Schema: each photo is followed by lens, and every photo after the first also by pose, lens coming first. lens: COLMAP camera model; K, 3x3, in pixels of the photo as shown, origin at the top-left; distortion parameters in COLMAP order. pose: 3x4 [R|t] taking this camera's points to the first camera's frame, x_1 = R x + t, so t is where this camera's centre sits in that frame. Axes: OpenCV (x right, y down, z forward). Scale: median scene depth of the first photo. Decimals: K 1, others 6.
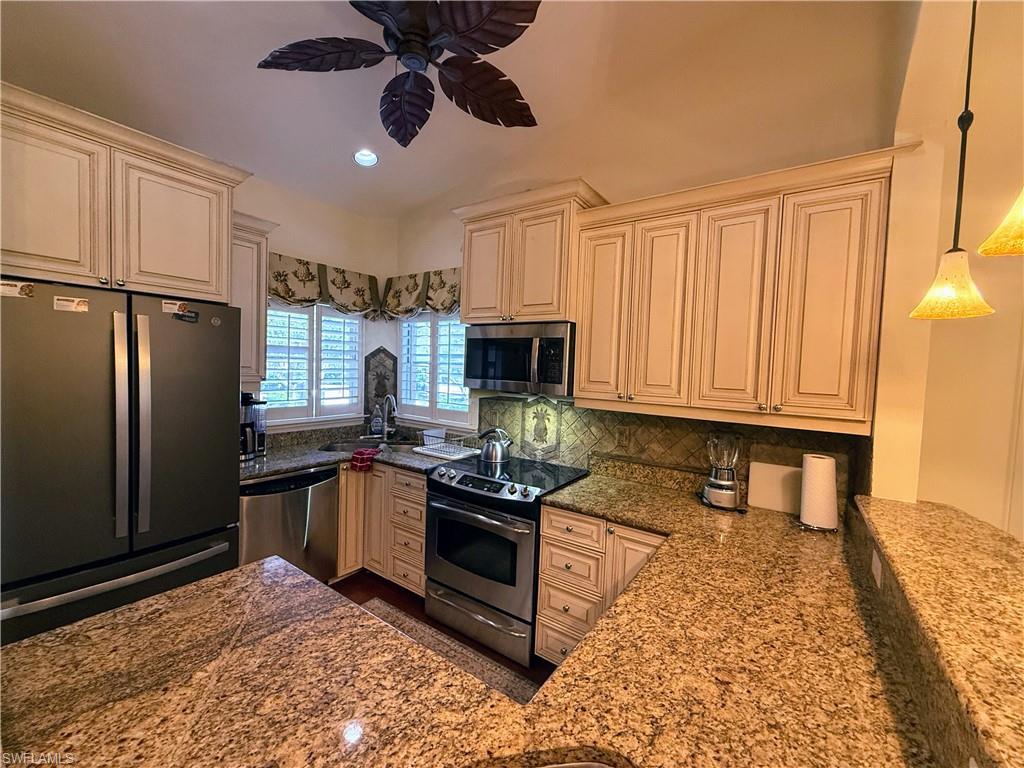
lens RADIAL K [[404.8, 0, 512.0], [0, 404.8, 384.0], [0, 0, 1]] dist [-0.001755, 0.000322]
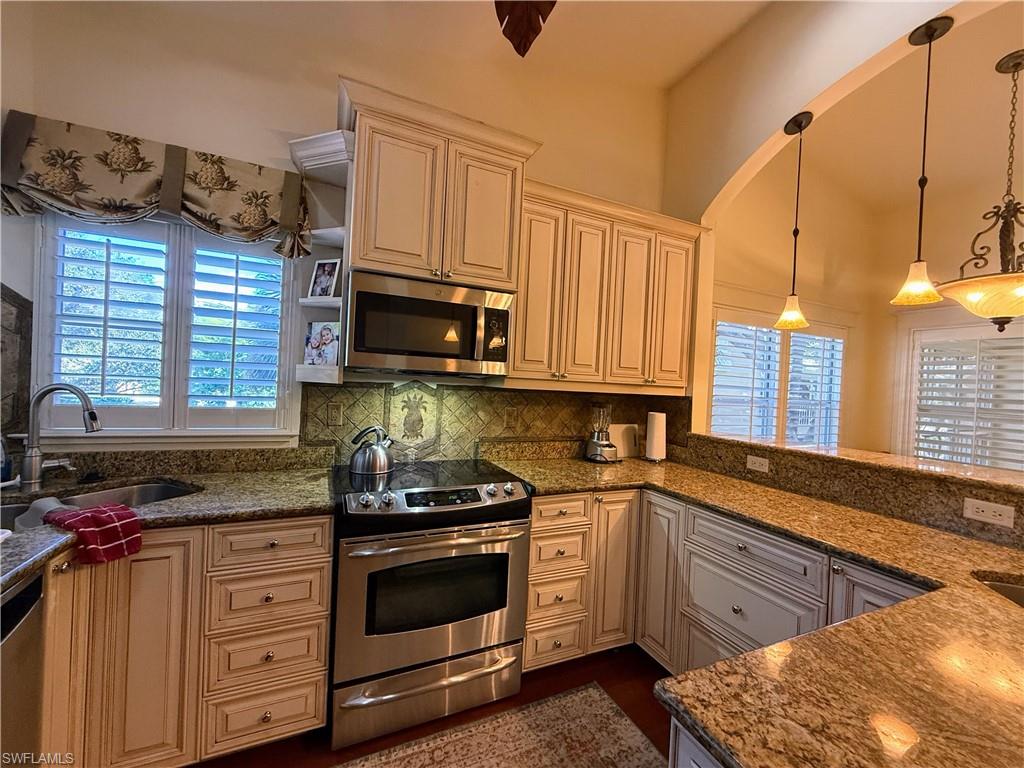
lens RADIAL K [[404.8, 0, 512.0], [0, 404.8, 384.0], [0, 0, 1]] dist [-0.001755, 0.000322]
pose [[0.520298, -0.015874, 0.853837, -0.540153], [0.007084, 0.999873, 0.014272, 0.030252], [-0.853955, -0.001378, 0.520345, 0.449780]]
